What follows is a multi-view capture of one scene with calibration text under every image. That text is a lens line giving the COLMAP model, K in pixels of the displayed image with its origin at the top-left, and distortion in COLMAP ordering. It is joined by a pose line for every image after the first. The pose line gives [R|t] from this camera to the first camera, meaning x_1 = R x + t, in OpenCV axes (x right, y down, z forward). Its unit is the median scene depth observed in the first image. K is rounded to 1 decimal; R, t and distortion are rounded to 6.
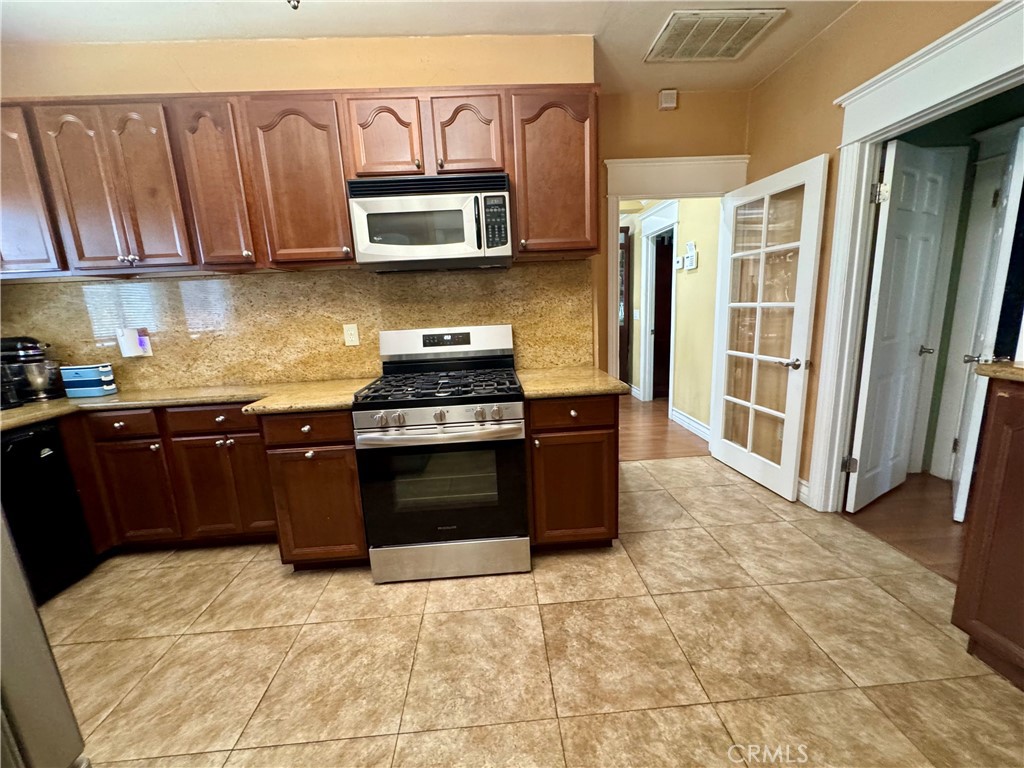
lens RADIAL K [[409.3, 0, 512.6], [0, 409.3, 384.8], [0, 0, 1]] dist [-0.003072, -0.000272]
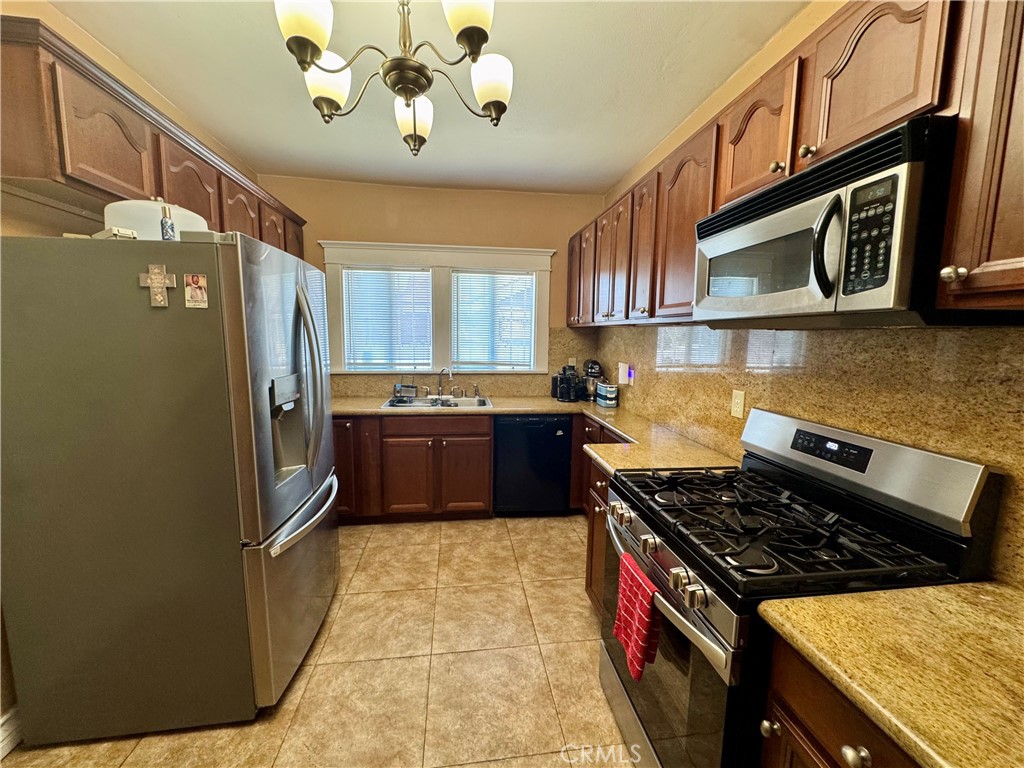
lens RADIAL K [[409.3, 0, 512.6], [0, 409.3, 384.8], [0, 0, 1]] dist [-0.003072, -0.000272]
pose [[0.071283, 0.171536, -0.982596, 0.402730], [-0.210499, 0.965502, 0.153281, -0.223567], [0.974992, 0.195909, 0.104932, 0.590389]]
